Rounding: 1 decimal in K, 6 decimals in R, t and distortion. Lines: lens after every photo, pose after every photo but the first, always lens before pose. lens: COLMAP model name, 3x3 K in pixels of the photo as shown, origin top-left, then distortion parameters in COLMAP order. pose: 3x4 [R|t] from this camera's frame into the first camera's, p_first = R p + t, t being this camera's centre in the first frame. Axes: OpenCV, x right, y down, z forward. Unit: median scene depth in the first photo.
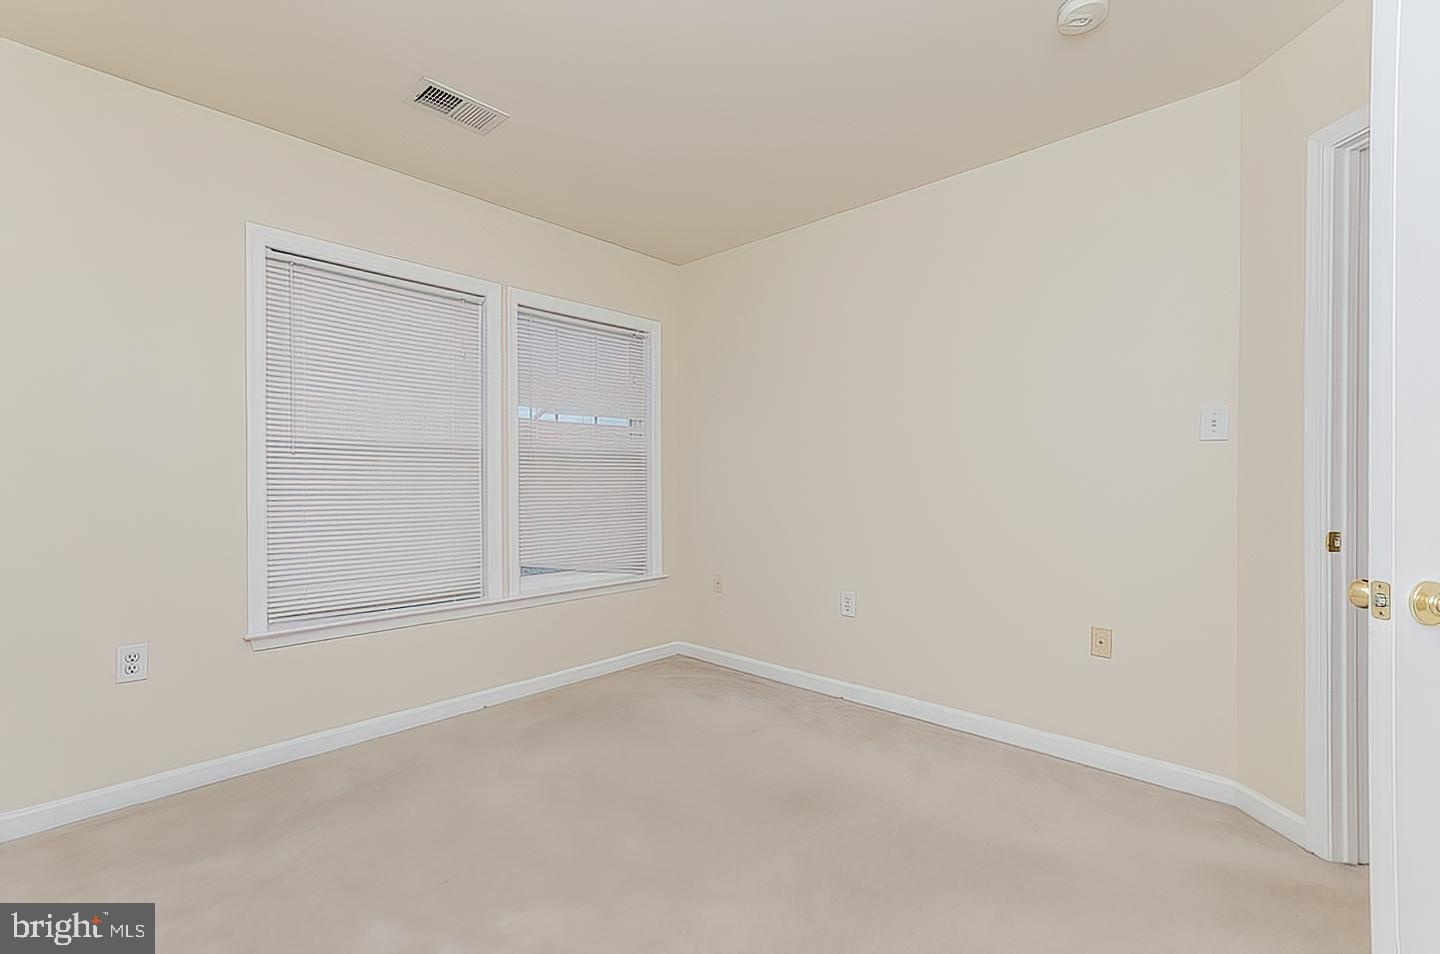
lens RADIAL K [[628.9, 0, 730.5], [0, 628.9, 475.9], [0, 0, 1]] dist [0.007842, -0.000304]
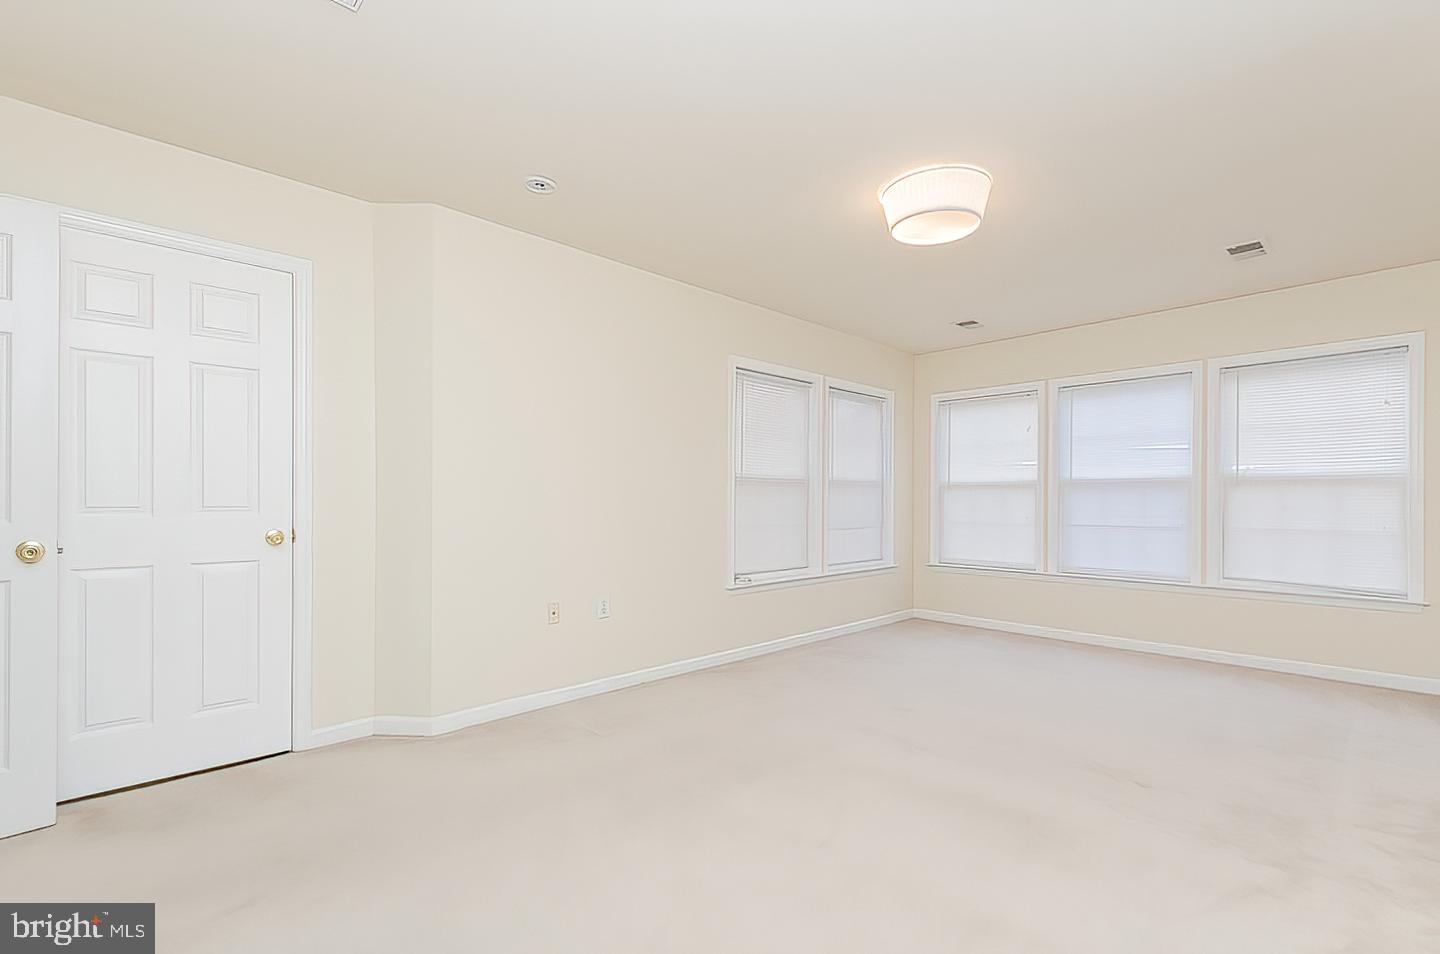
lens RADIAL K [[628.9, 0, 687.2], [0, 628.9, 493.0], [0, 0, 1]] dist [0.007842, -0.000304]
pose [[0.995970, 0.006858, -0.089422, -0.273214], [-0.007039, 0.999974, -0.001712, -0.002061], [0.089408, 0.002334, 0.995992, -0.292285]]
